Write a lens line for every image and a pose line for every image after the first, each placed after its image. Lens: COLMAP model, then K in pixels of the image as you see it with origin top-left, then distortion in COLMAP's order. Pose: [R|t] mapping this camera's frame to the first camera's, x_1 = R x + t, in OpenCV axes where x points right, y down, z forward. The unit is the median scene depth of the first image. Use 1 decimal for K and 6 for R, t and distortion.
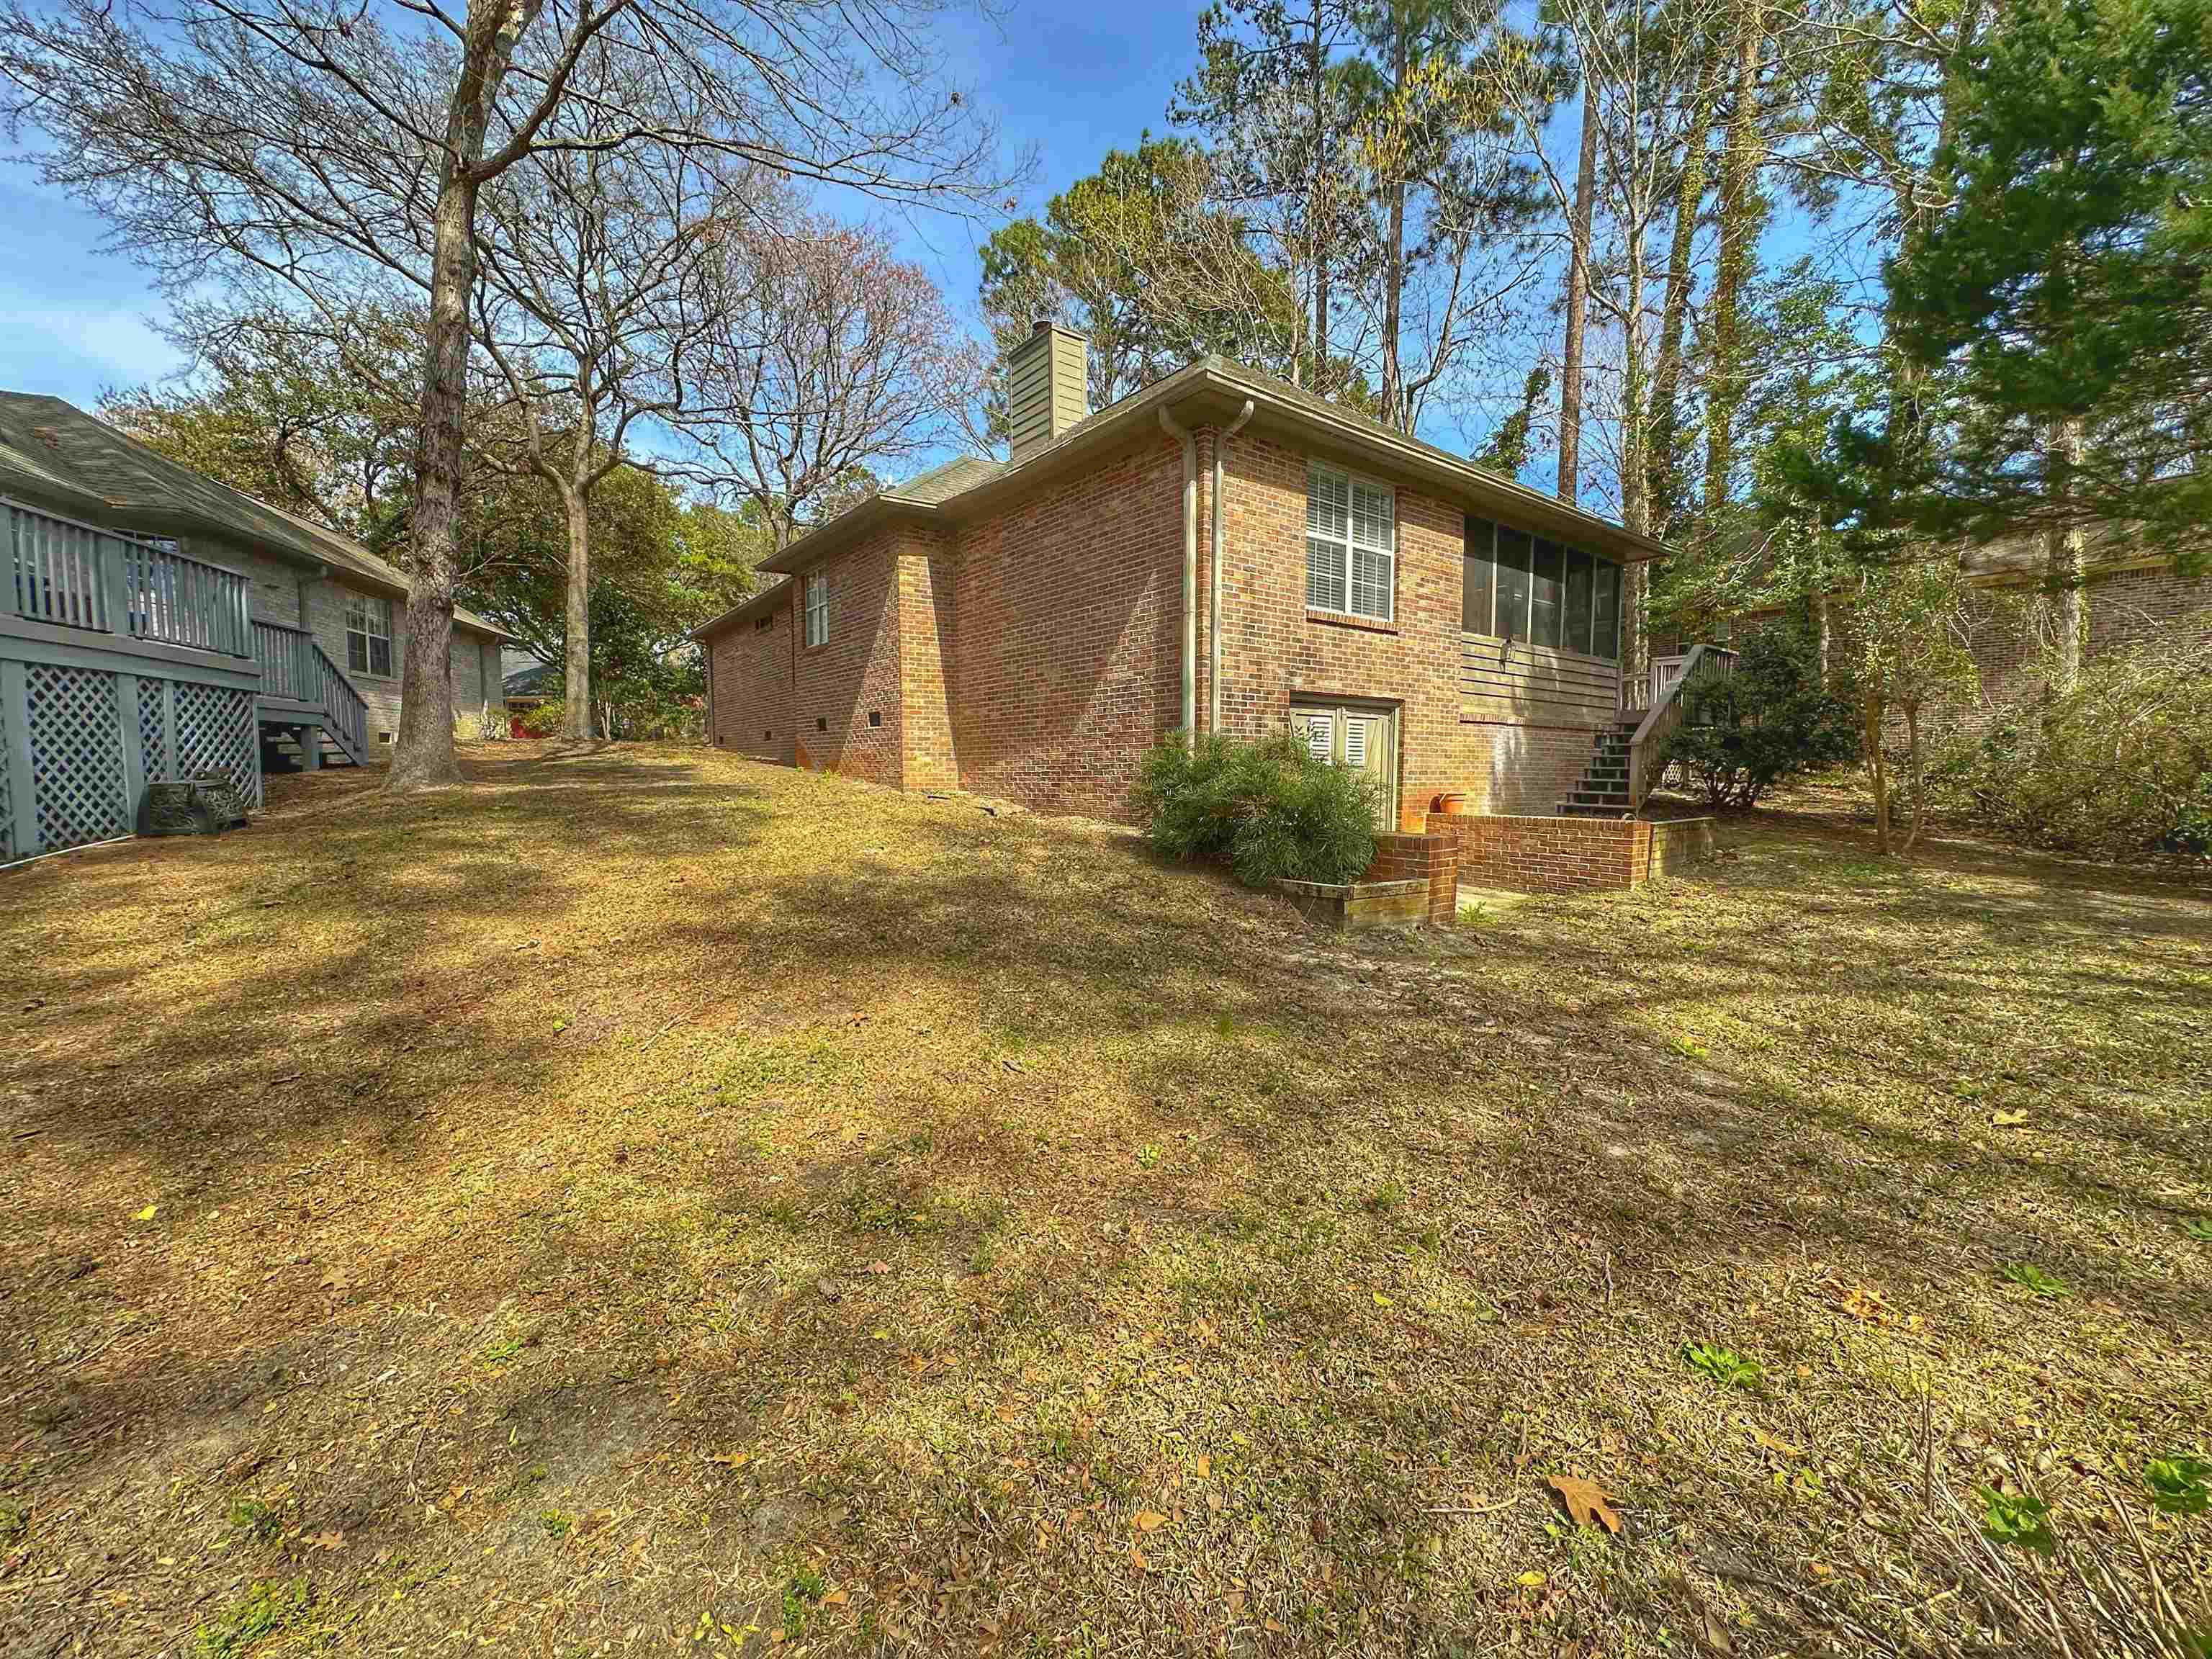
lens RADIAL K [[881.1, 0, 1109.1], [0, 881.1, 829.2], [0, 0, 1]] dist [-0.003321, 0.000013]
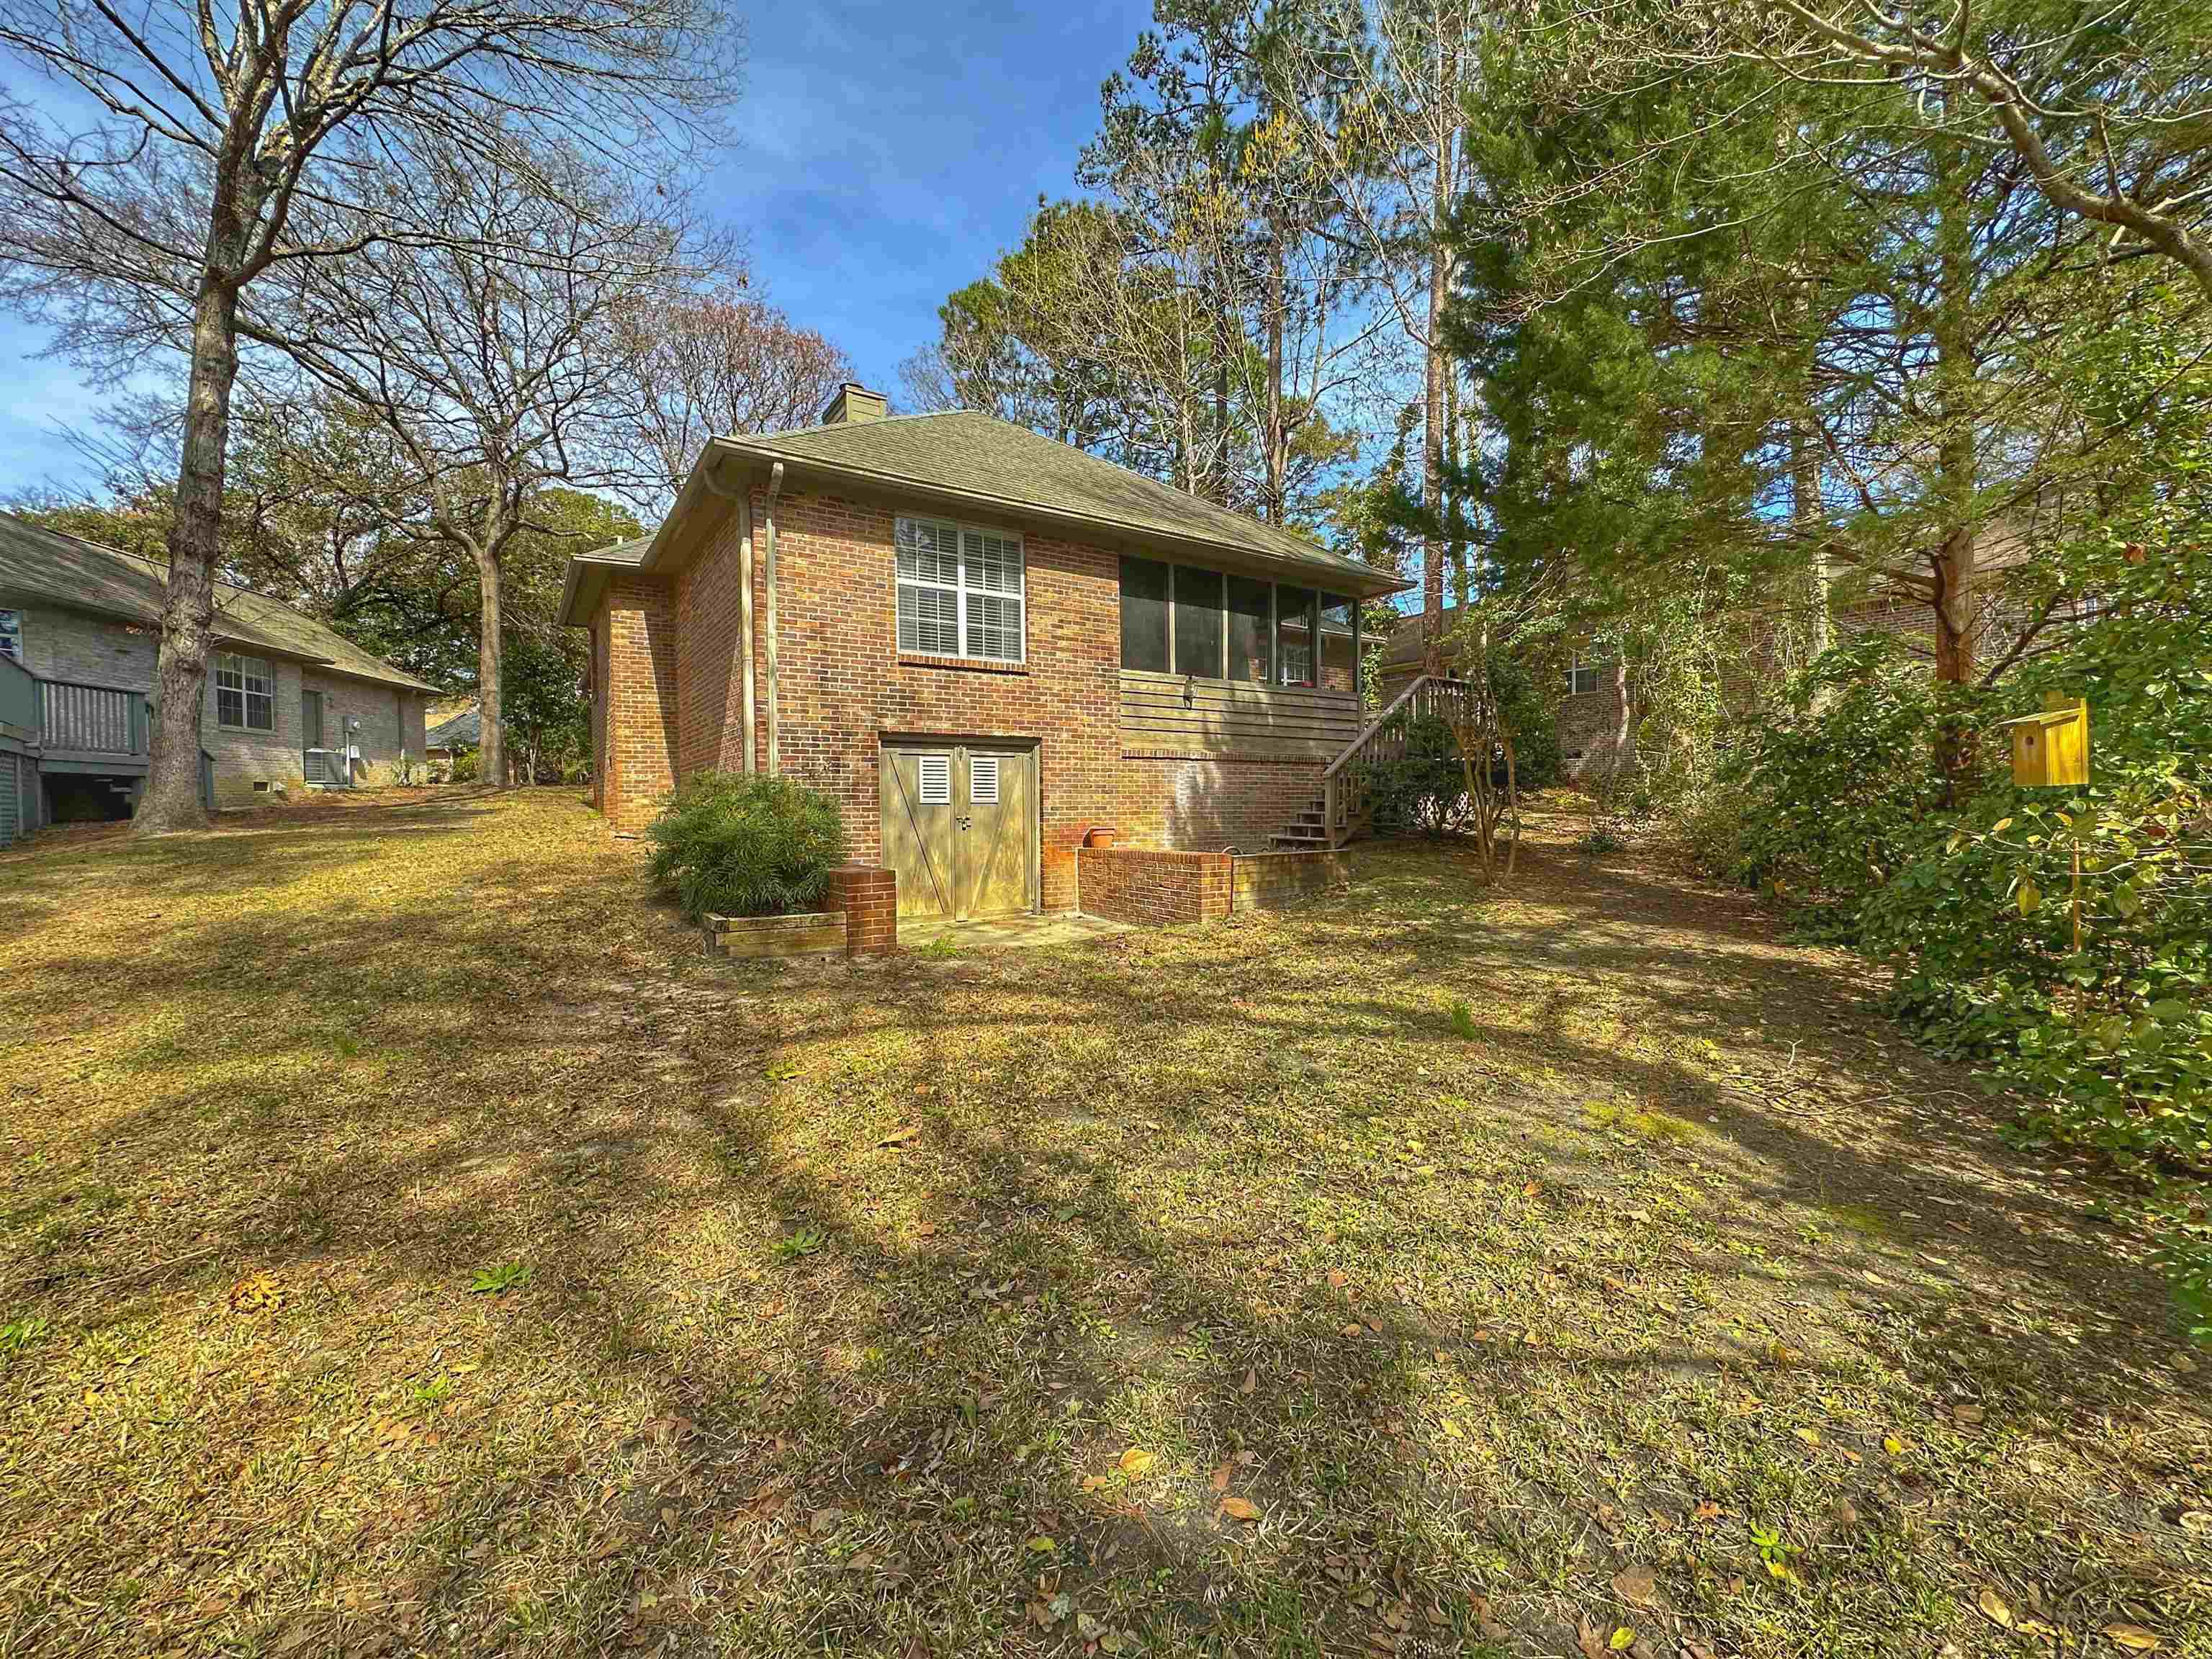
lens RADIAL K [[881.1, 0, 1109.1], [0, 881.1, 829.2], [0, 0, 1]] dist [-0.003321, 0.000013]
pose [[0.998217, -0.011067, -0.058661, 0.430189], [0.008637, 0.999100, -0.041518, 0.002550], [0.059067, 0.040937, 0.997414, -0.013493]]
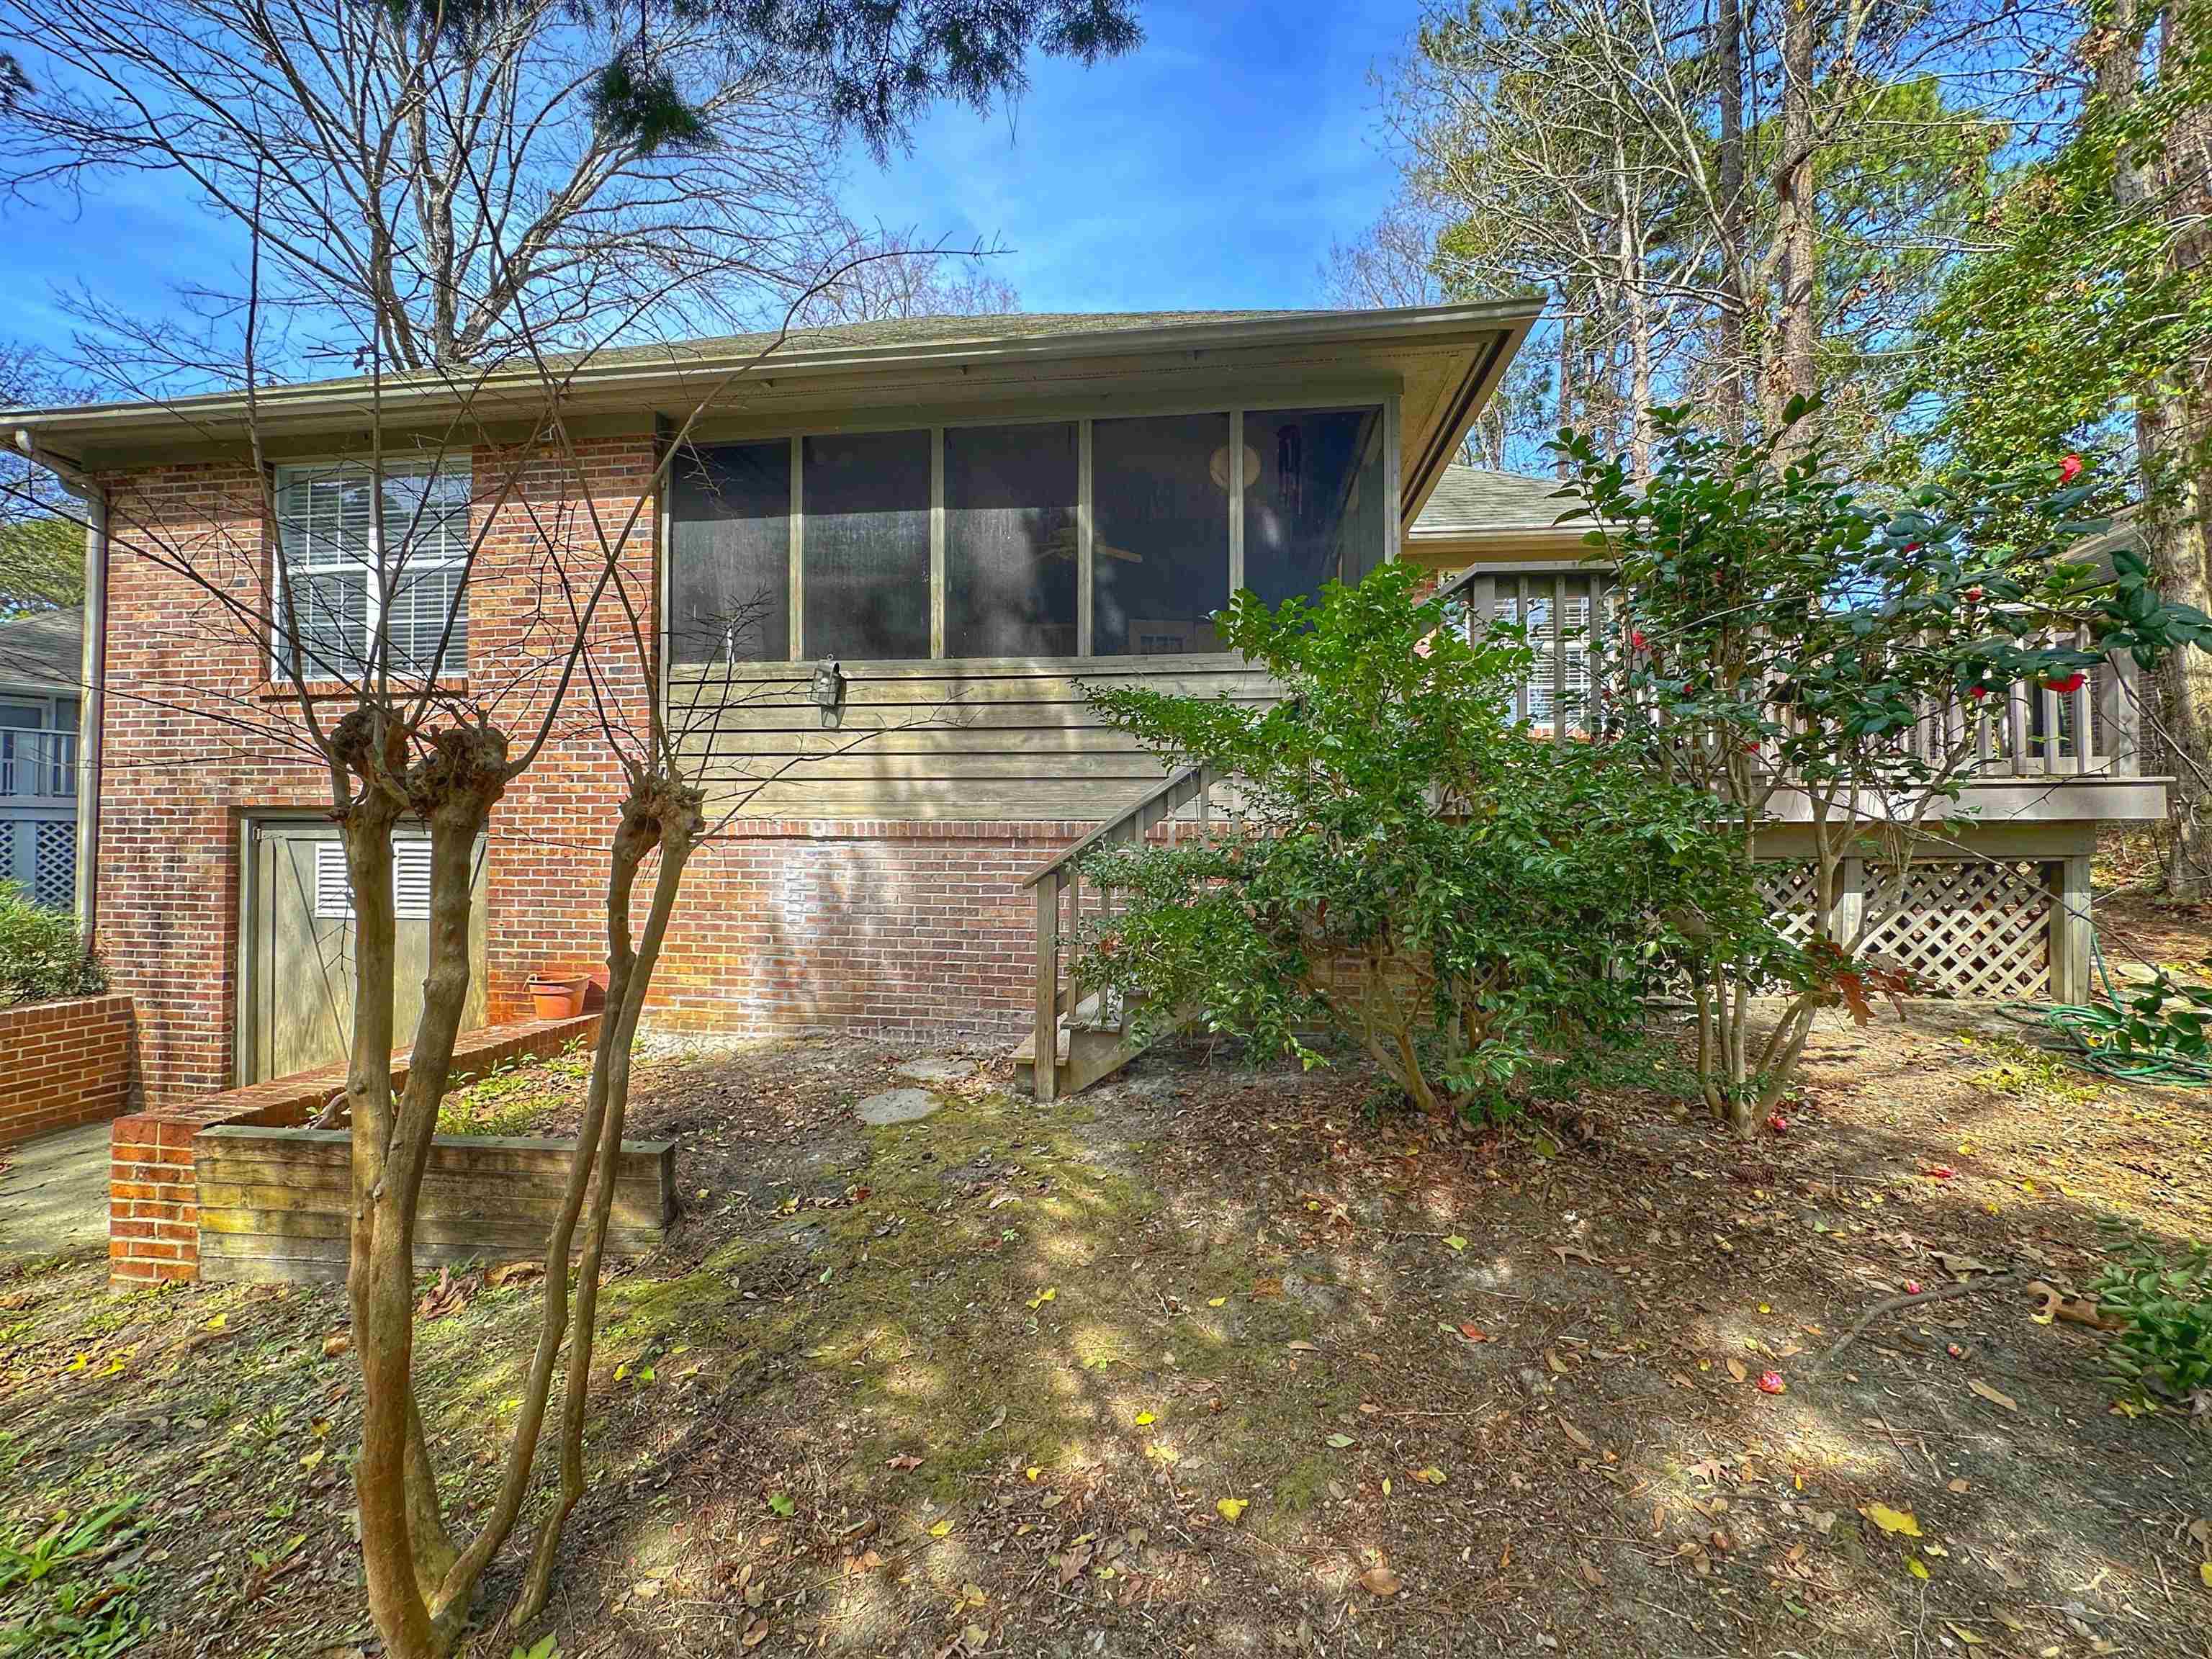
lens RADIAL K [[881.1, 0, 1109.1], [0, 881.1, 829.2], [0, 0, 1]] dist [-0.003321, 0.000013]
pose [[0.711851, -0.008445, -0.702280, 0.926401], [-0.047559, 0.997053, -0.060197, -0.105720], [0.700718, 0.076251, 0.709352, 0.798103]]
